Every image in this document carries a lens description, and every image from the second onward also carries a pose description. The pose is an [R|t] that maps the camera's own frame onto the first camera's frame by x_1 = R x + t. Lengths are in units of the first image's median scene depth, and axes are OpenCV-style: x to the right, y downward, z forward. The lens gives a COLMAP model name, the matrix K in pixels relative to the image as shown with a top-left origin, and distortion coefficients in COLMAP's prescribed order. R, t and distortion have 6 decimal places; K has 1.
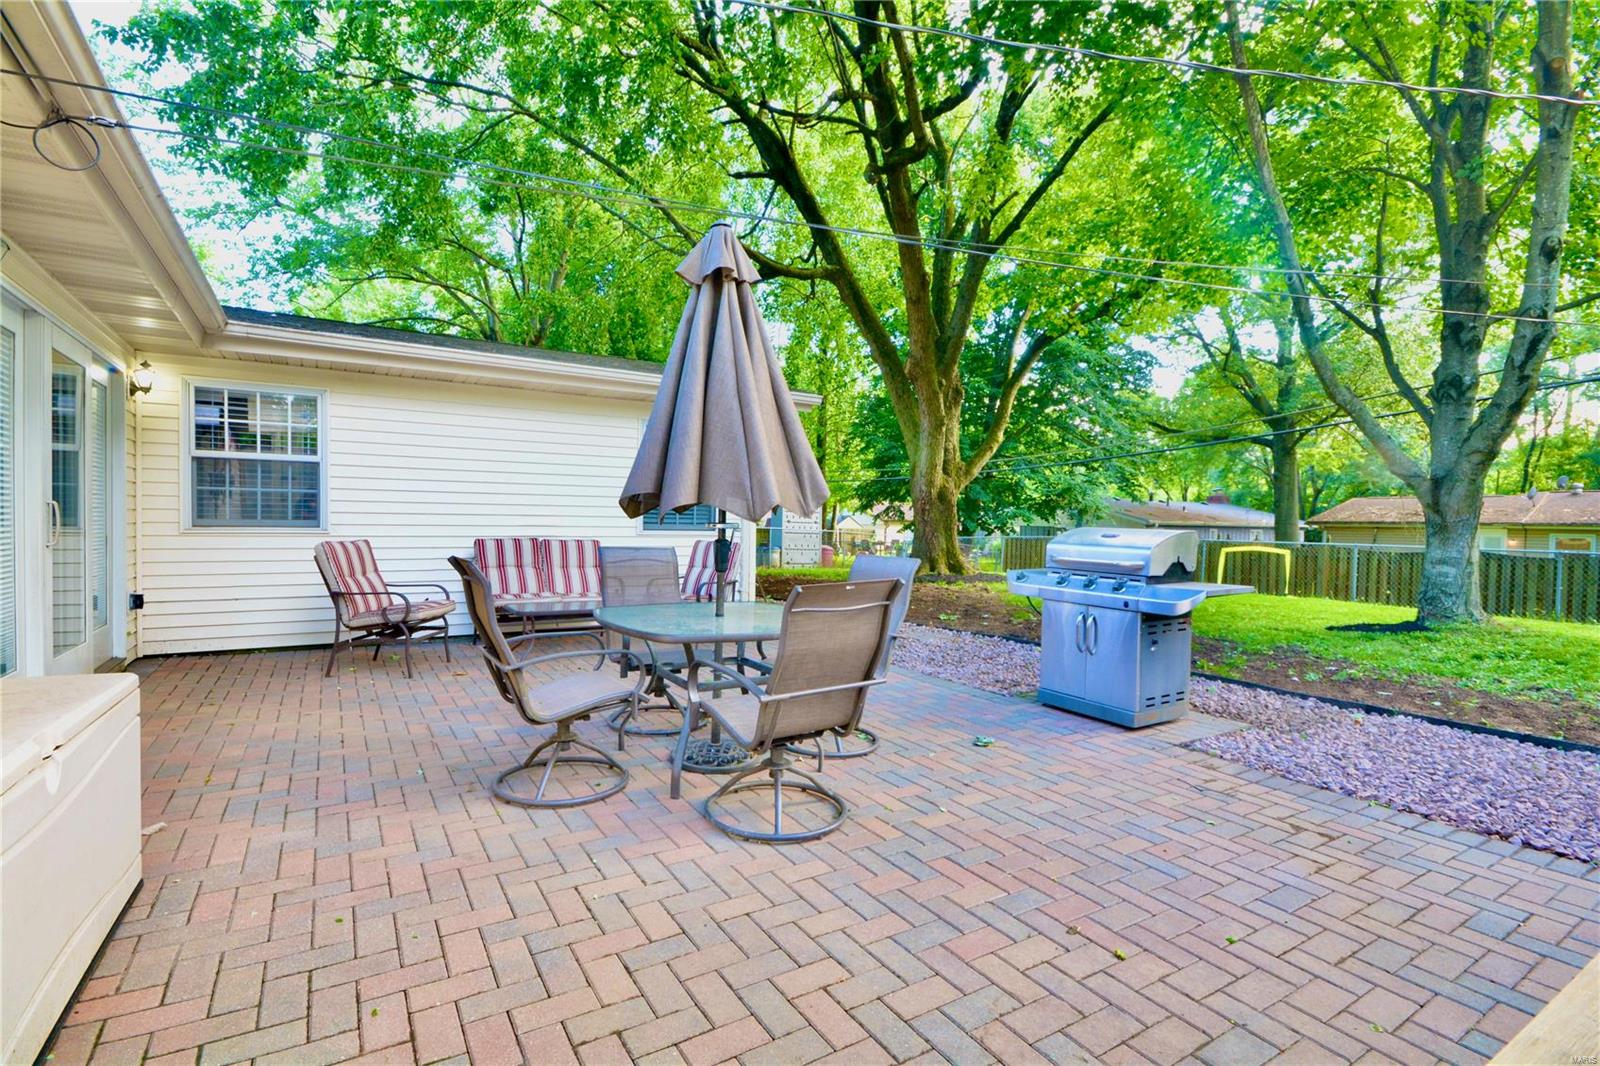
lens RADIAL K [[726.1, 0, 787.0], [0, 726.1, 530.8], [0, 0, 1]] dist [-0.002524, -0.000104]
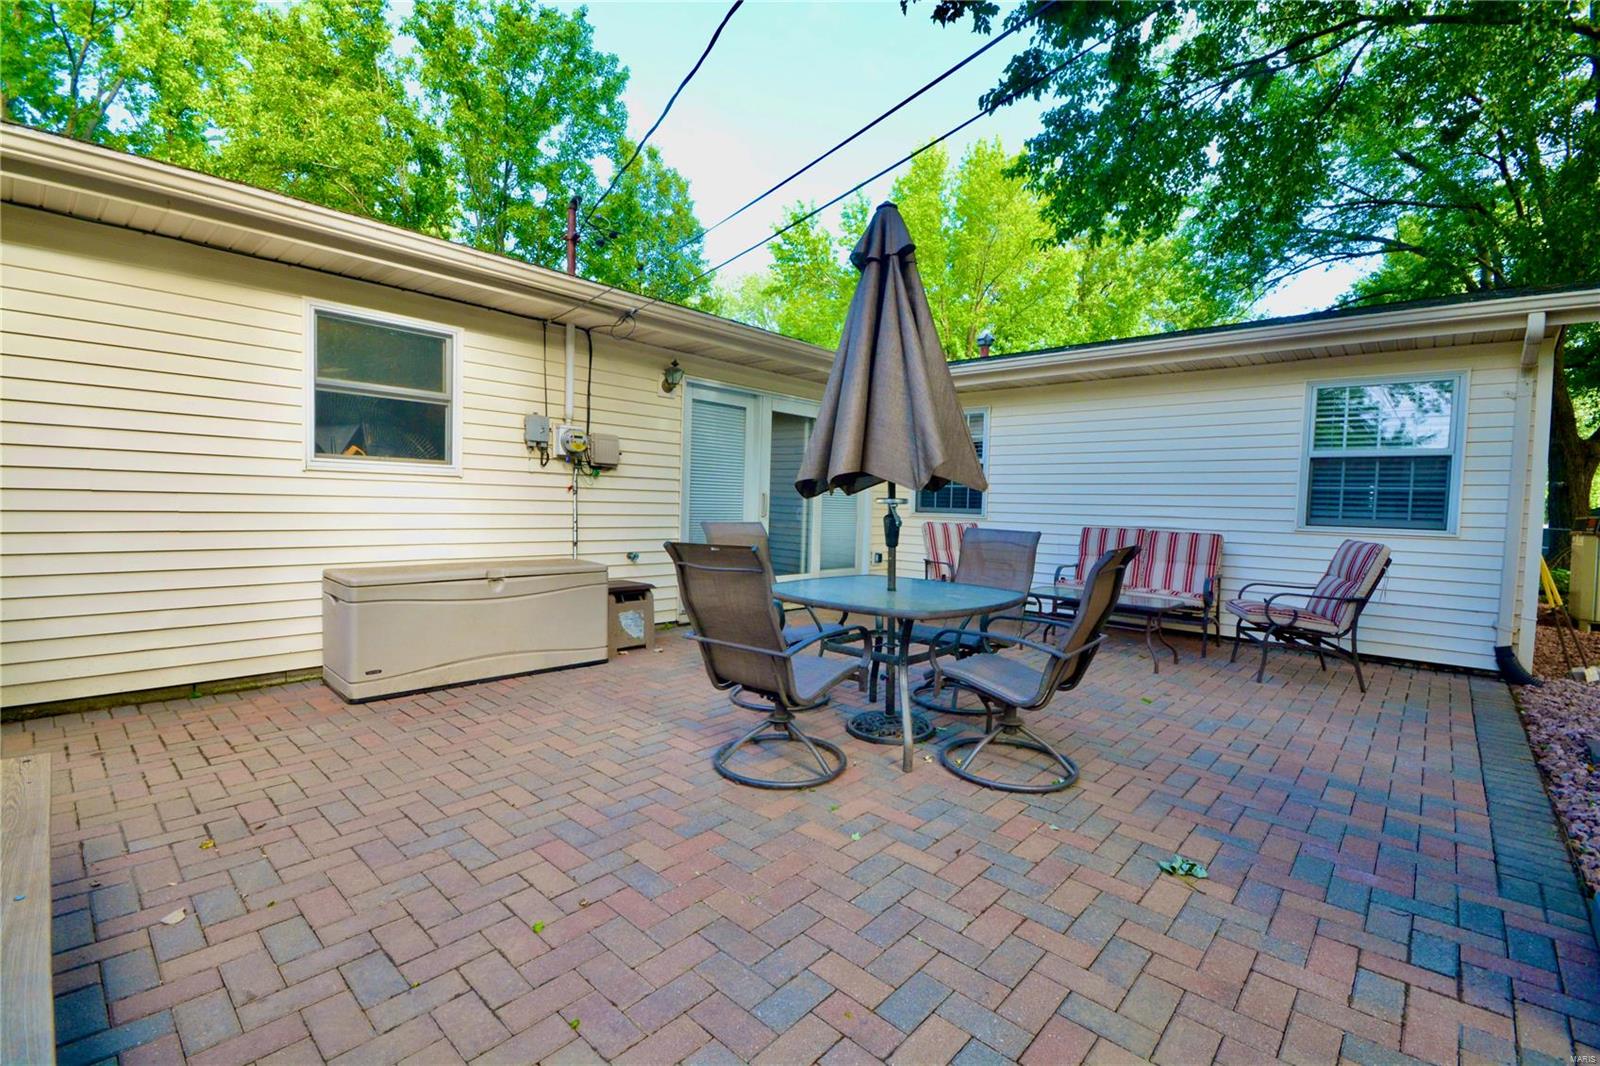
lens RADIAL K [[704.0, 0, 791.1], [0, 704.0, 535.8], [0, 0, 1]] dist [-0.007704, -0.000264]
pose [[0.280151, 0.035053, -0.959316, 0.848968], [-0.036092, 0.999011, 0.025963, 0.024621], [0.959277, 0.027350, 0.281139, 0.629366]]
